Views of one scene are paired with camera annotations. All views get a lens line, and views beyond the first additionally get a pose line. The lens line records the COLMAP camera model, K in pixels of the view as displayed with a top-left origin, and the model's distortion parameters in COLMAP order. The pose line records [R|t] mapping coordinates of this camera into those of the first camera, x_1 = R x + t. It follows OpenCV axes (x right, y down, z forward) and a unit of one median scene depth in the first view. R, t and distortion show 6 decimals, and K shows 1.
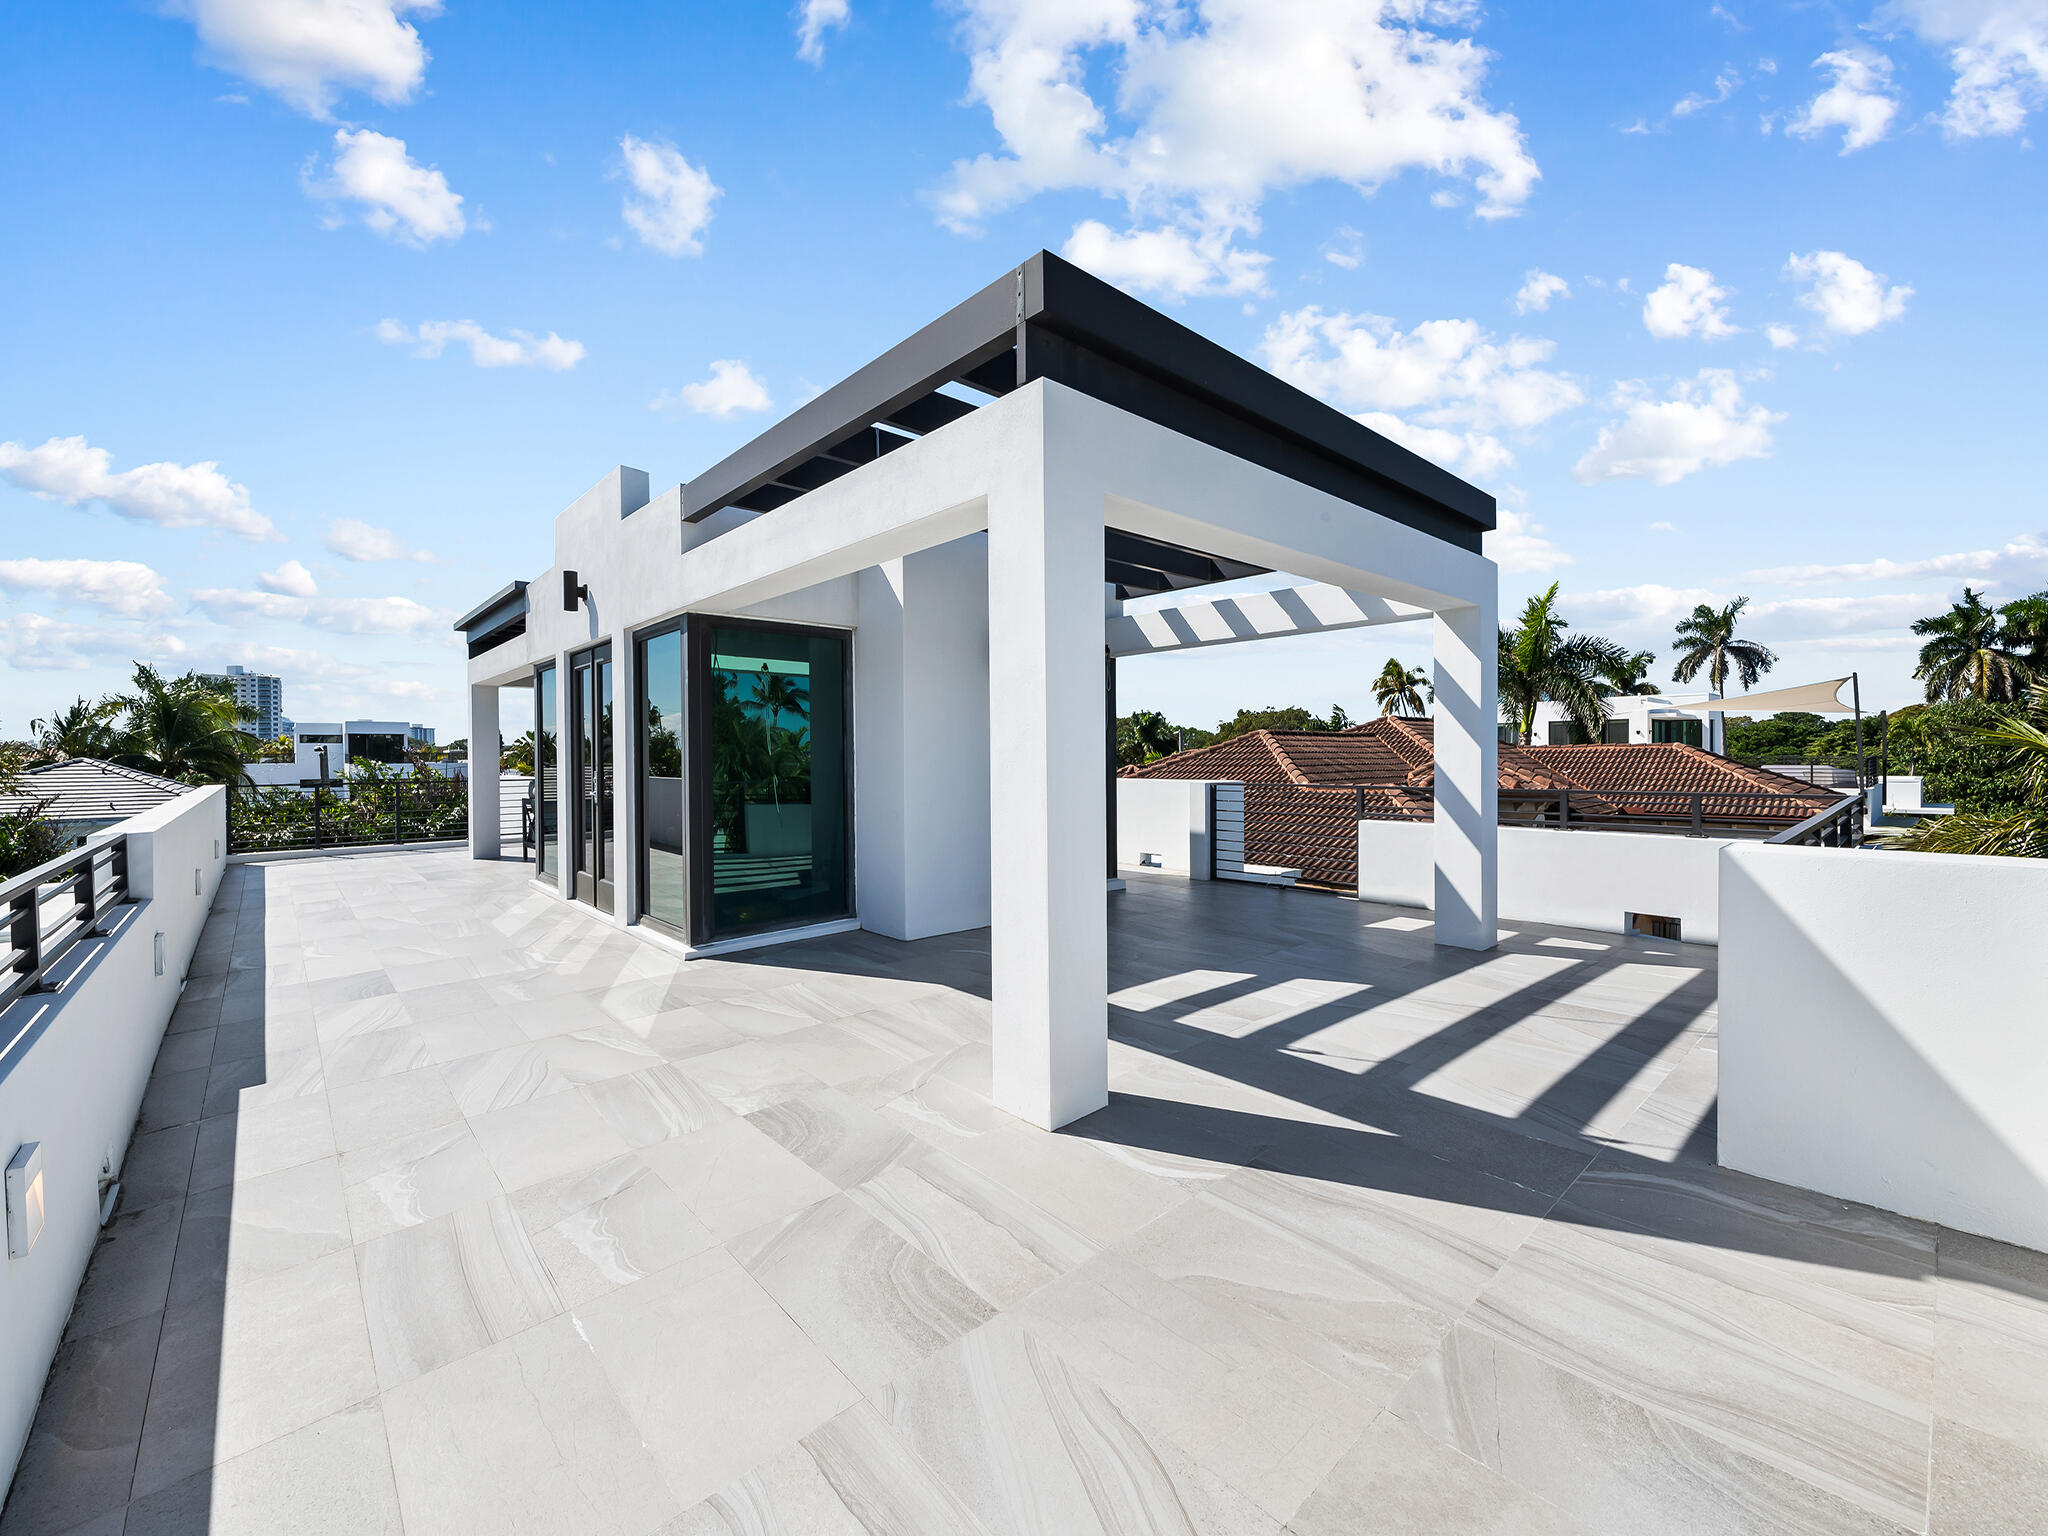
lens RADIAL K [[846.0, 0, 1024.4], [0, 846.0, 765.2], [0, 0, 1]] dist [-0.001642, -0.000882]
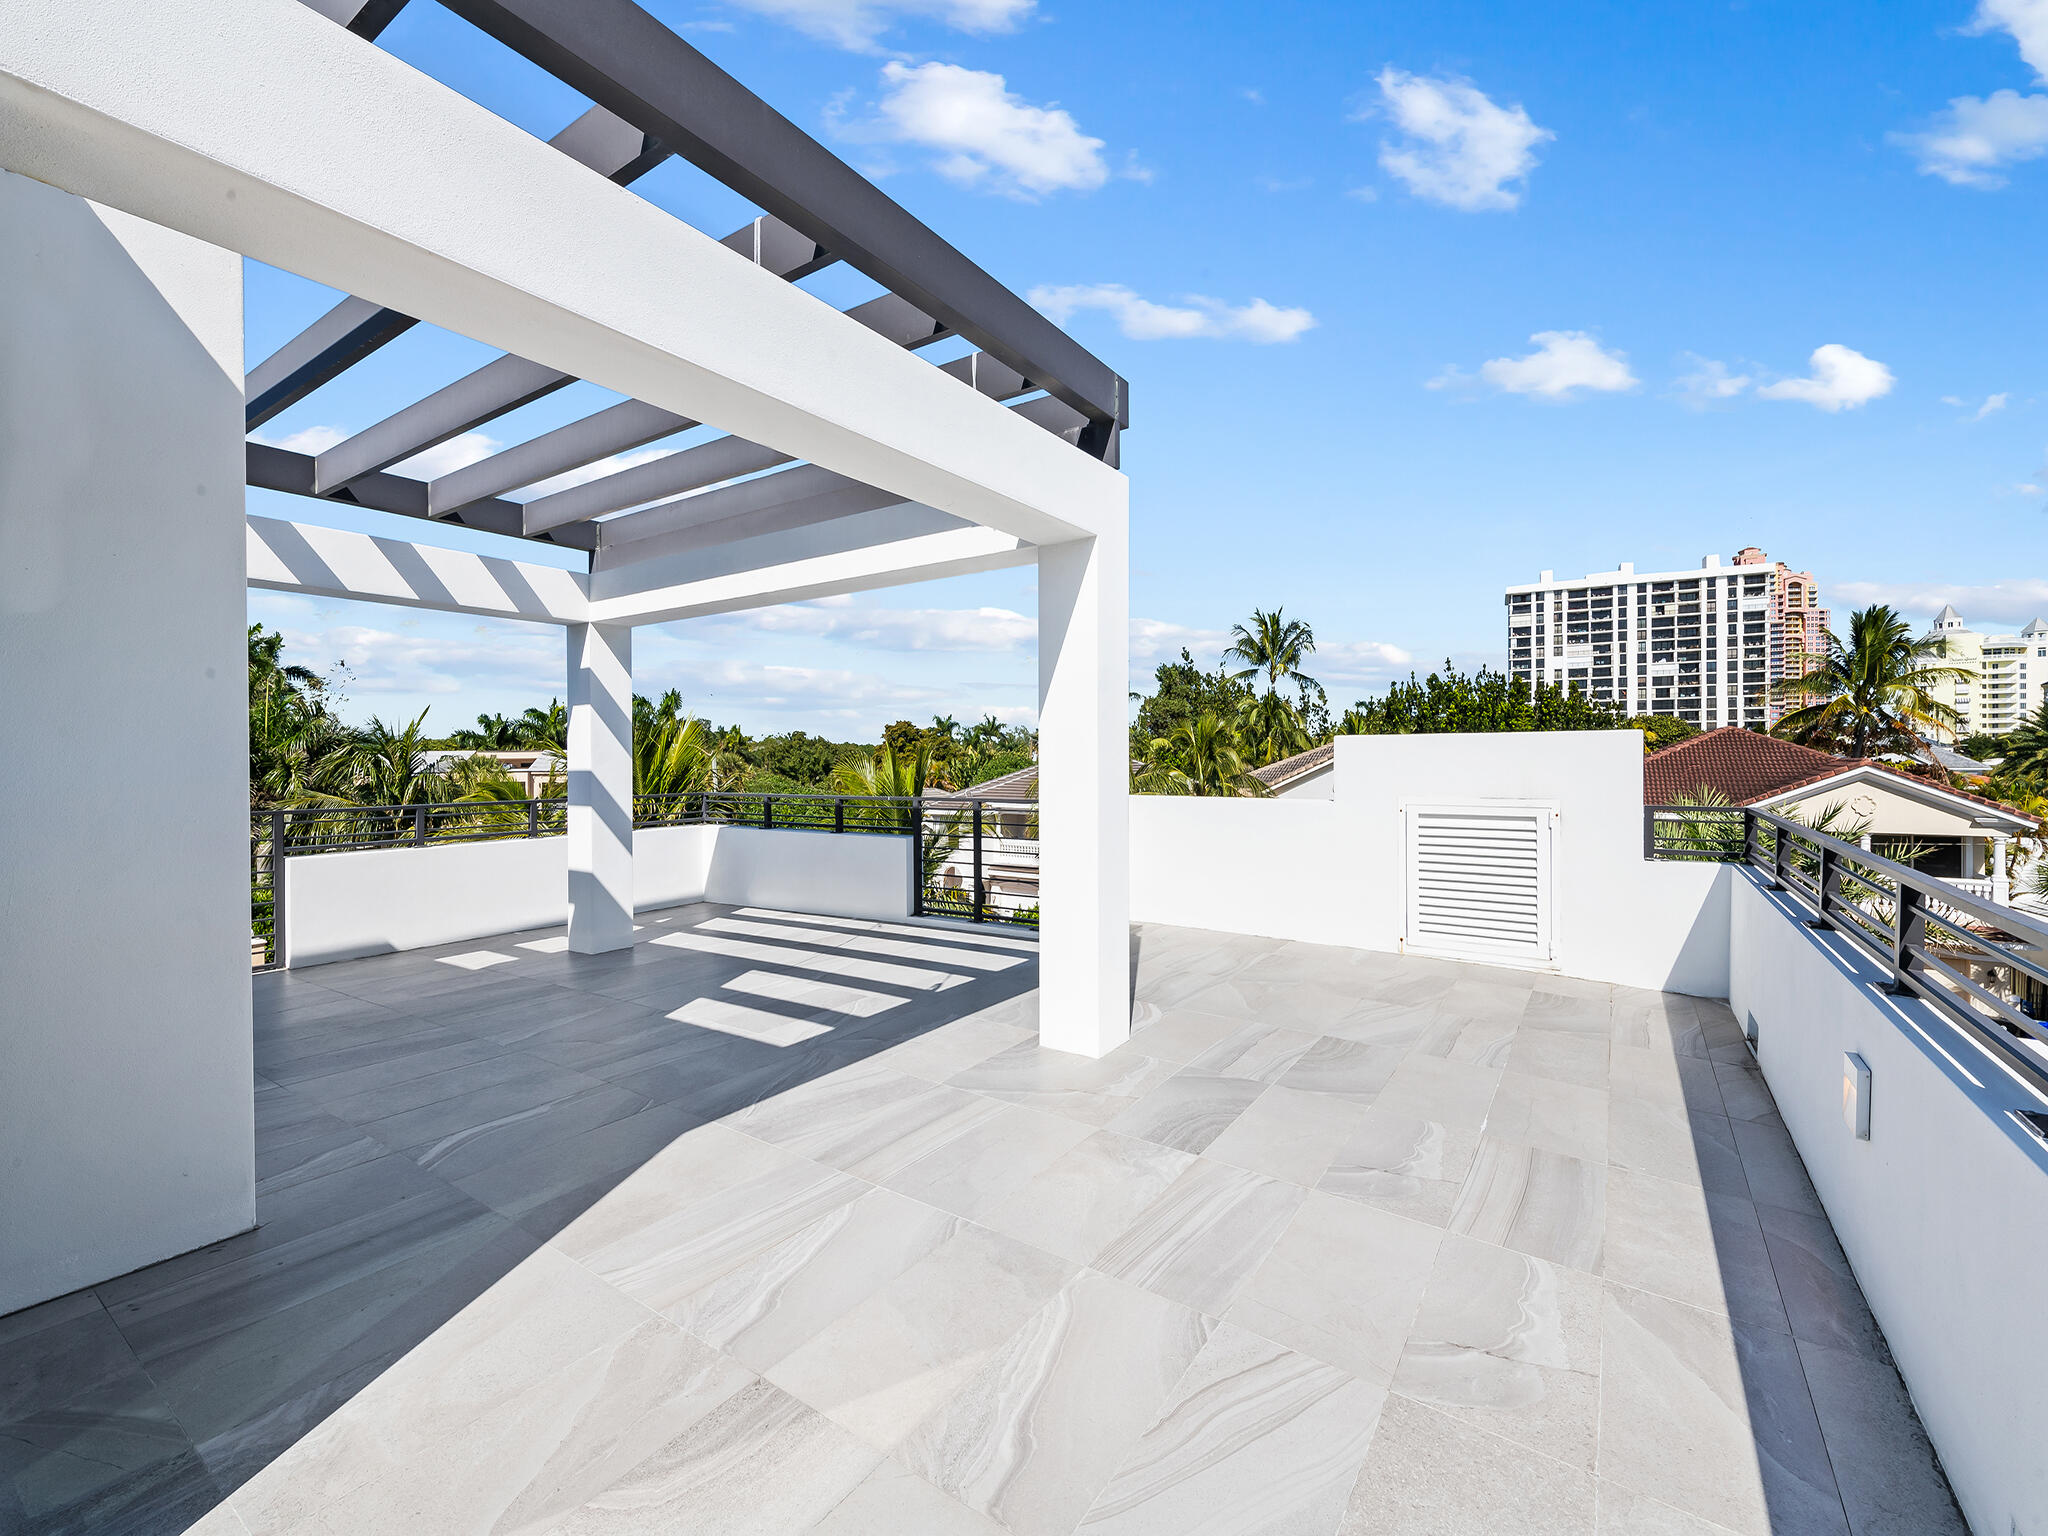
lens RADIAL K [[882.2, 0, 1024.0], [0, 882.2, 768.0], [0, 0, 1]] dist [0.001164, 0.000387]
pose [[-0.244905, -0.004375, 0.969537, -1.176507], [0.024067, 0.999654, 0.010591, -0.013421], [-0.969248, 0.025928, -0.244715, 1.371993]]
